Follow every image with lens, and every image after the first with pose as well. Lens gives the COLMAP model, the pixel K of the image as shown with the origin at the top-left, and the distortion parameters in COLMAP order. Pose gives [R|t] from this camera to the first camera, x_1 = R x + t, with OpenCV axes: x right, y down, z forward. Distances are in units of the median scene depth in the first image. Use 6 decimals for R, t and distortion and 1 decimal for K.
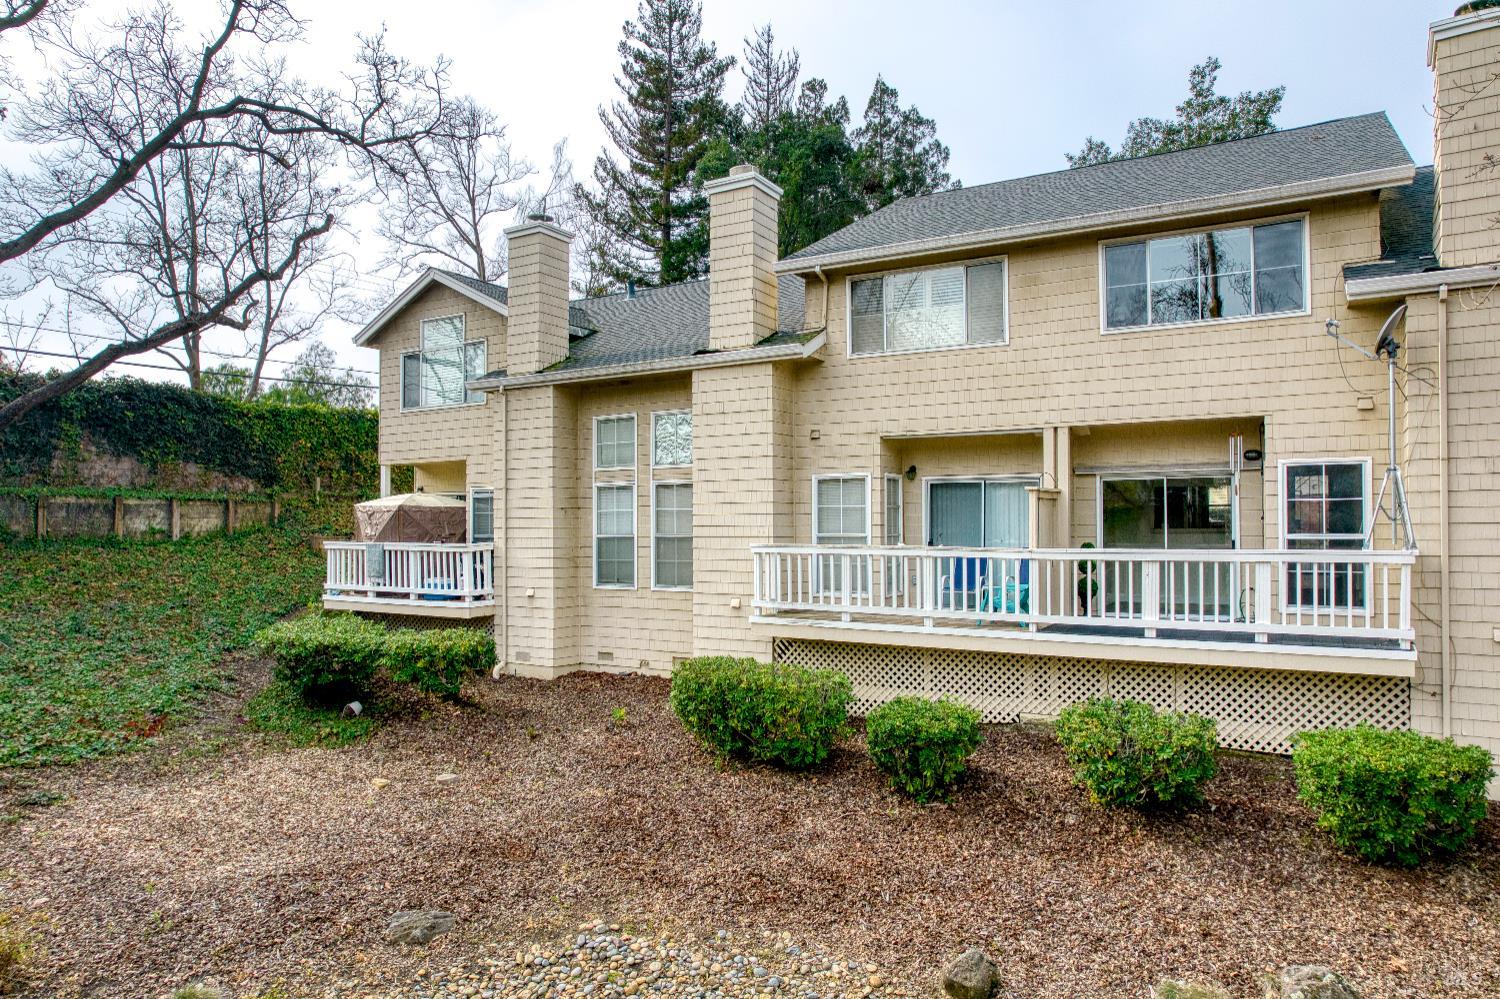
lens RADIAL K [[962.9, 0, 752.6], [0, 962.9, 508.3], [0, 0, 1]] dist [-0.045064, 0.014847]
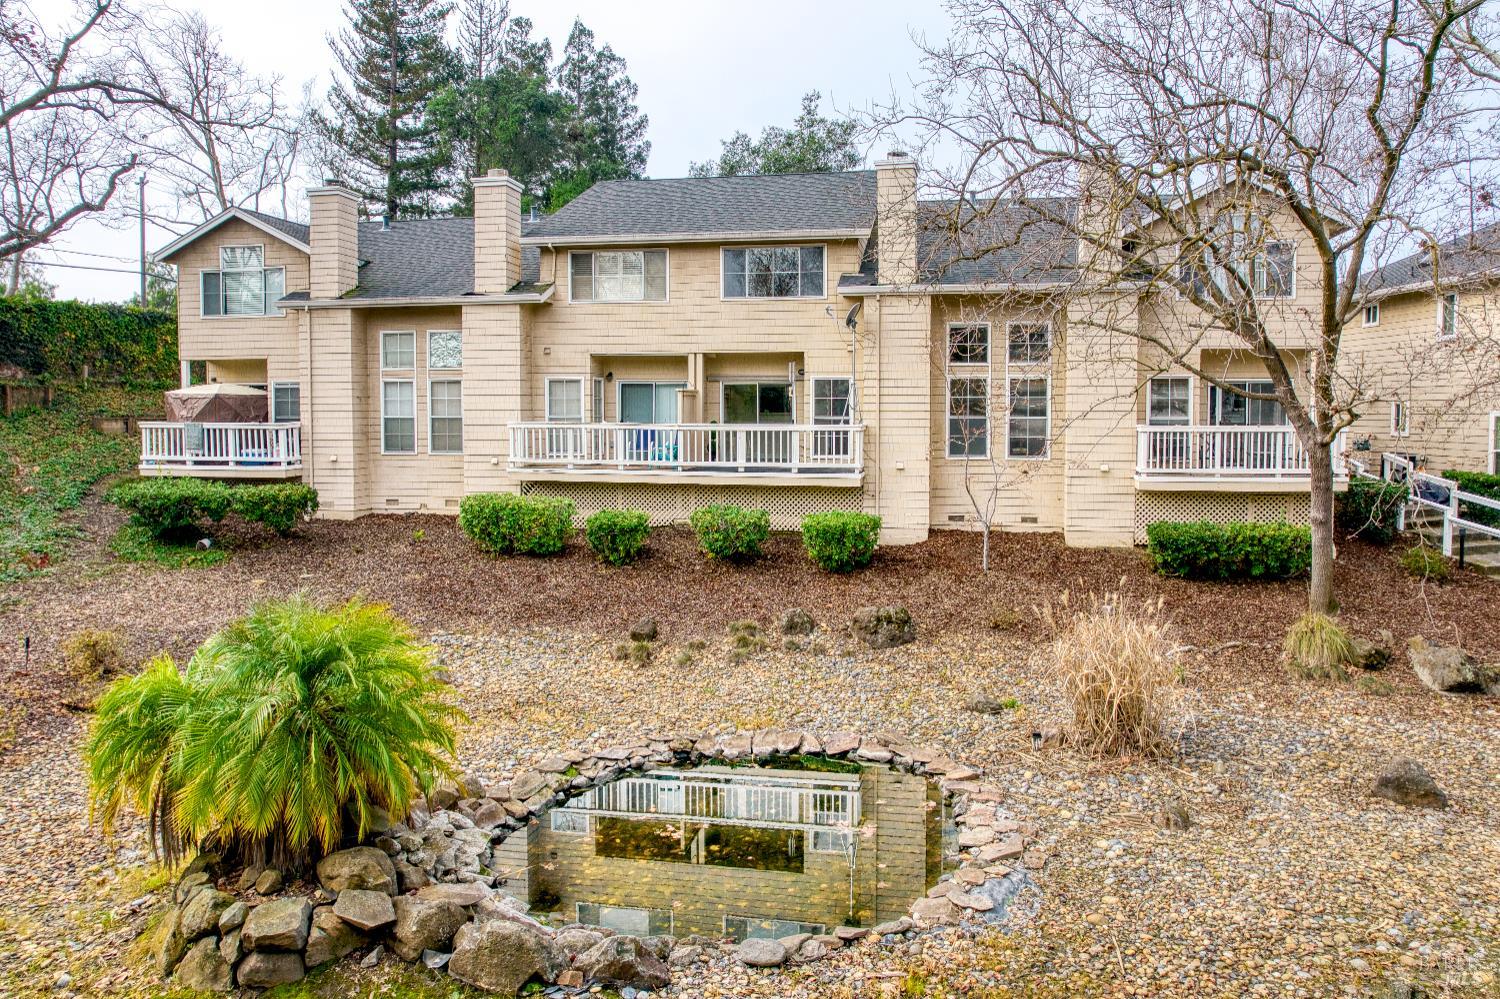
lens RADIAL K [[962.9, 0, 802.7], [0, 962.9, 441.9], [0, 0, 1]] dist [-0.045064, 0.014847]
pose [[0.931326, -0.009605, 0.364060, -0.112072], [-0.010665, 0.998504, 0.053628, -0.018045], [-0.364030, -0.053828, 0.929830, -0.574473]]
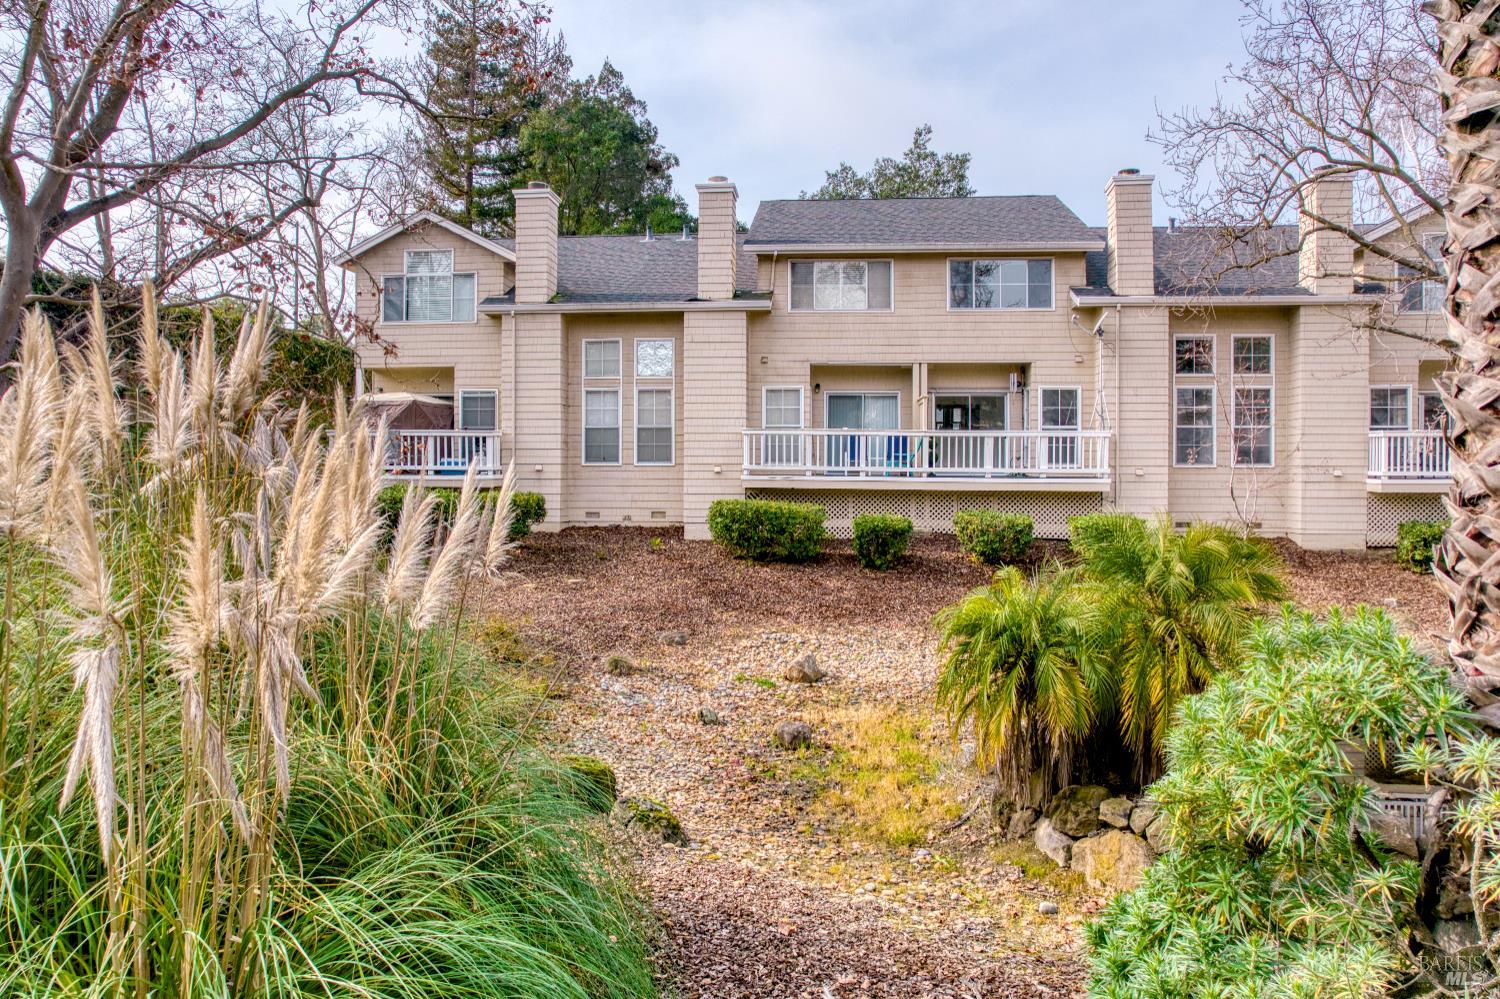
lens RADIAL K [[962.9, 0, 751.7], [0, 962.9, 453.0], [0, 0, 1]] dist [-0.045064, 0.014847]
pose [[0.902327, 0.014127, 0.430820, -0.593795], [-0.015176, 0.999884, -0.001001, 0.070630], [-0.430784, -0.005635, 0.902437, -0.361497]]
